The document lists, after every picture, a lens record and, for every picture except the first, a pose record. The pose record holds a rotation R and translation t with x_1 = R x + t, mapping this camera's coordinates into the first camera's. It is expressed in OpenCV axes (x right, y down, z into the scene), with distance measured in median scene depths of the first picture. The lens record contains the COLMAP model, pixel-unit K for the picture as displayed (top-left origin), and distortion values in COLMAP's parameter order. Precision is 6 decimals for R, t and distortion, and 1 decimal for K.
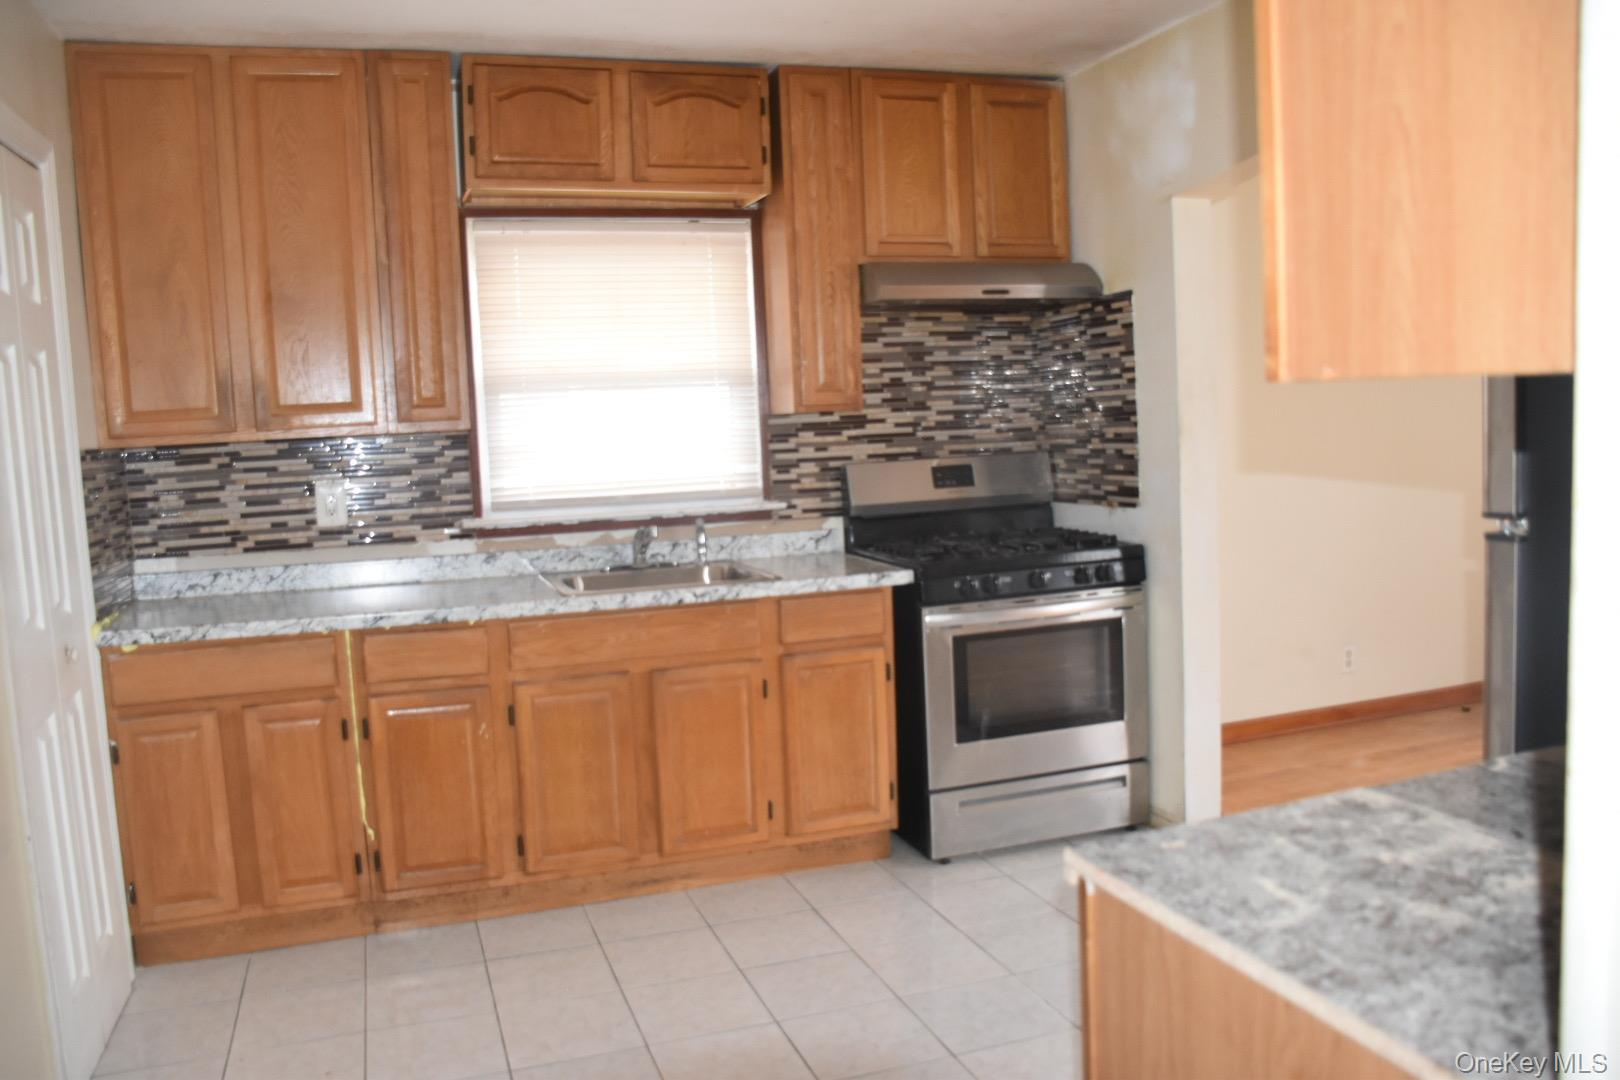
lens RADIAL K [[1303.3, 0, 810.1], [0, 1303.3, 535.8], [0, 0, 1]] dist [-0.012933, 0.003914]
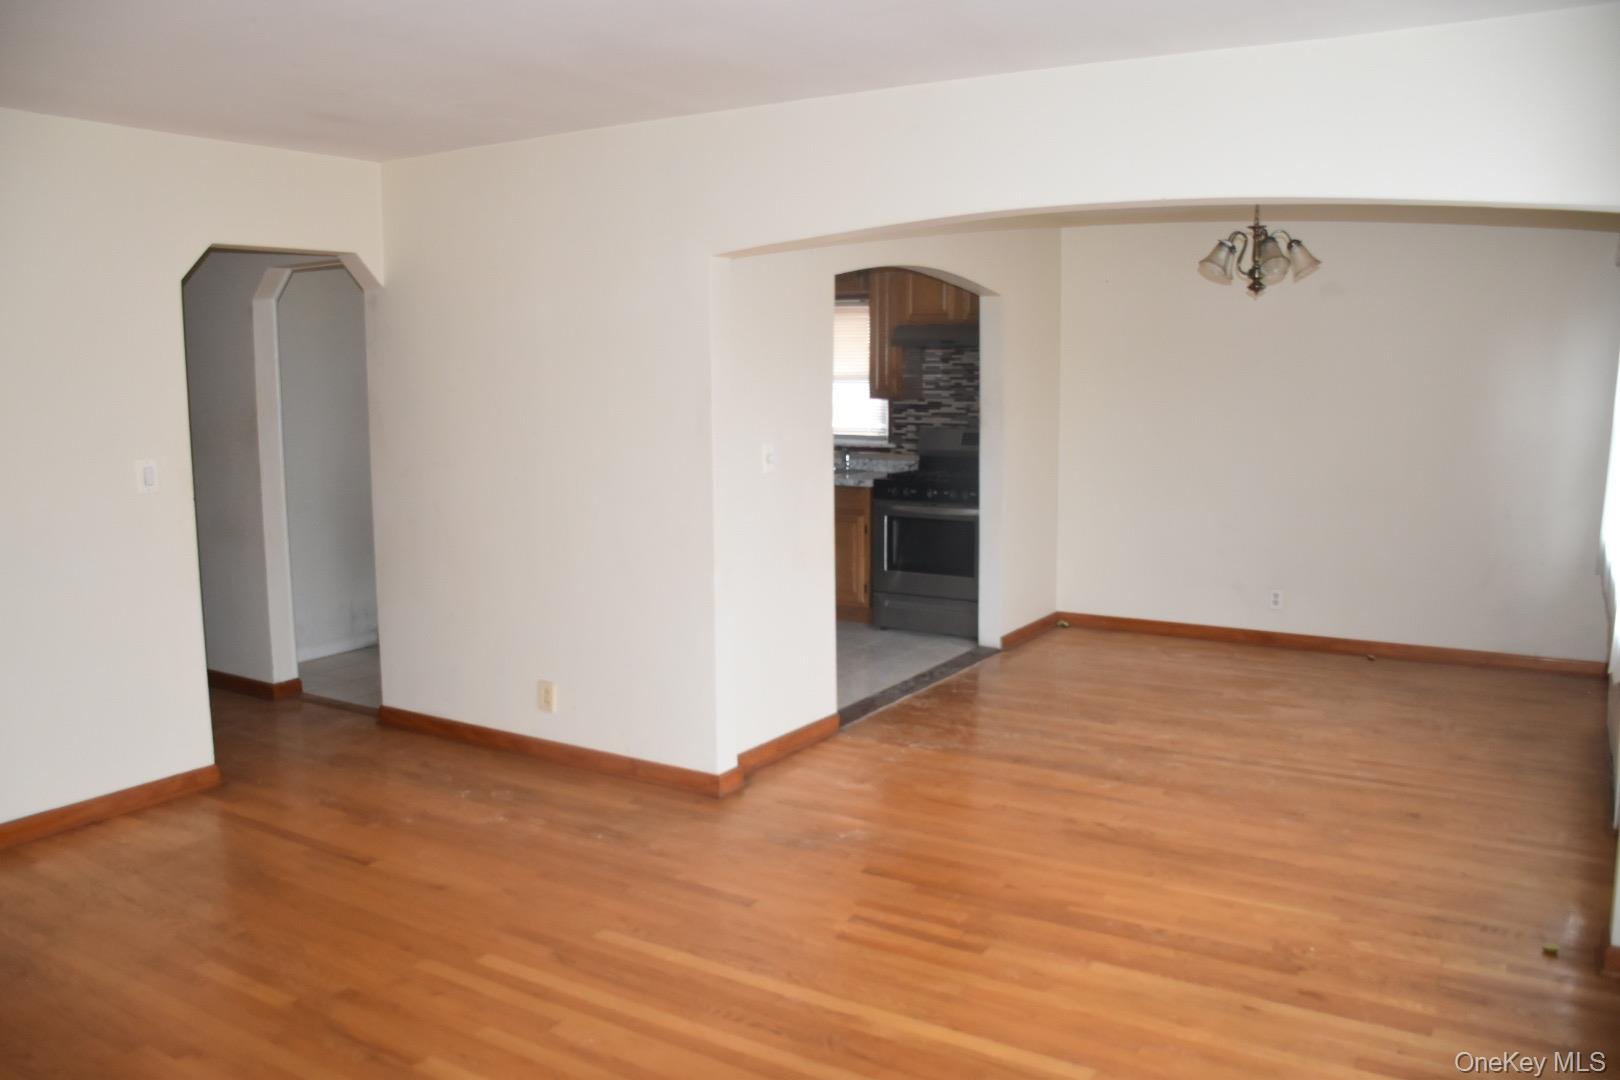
lens RADIAL K [[1303.3, 0, 812.0], [0, 1303.3, 539.5], [0, 0, 1]] dist [-0.012933, 0.003914]
pose [[0.612137, 0.140215, -0.778221, 1.422894], [-0.107111, 0.989786, 0.094082, -0.054696], [0.783464, 0.025765, 0.620903, -0.294805]]
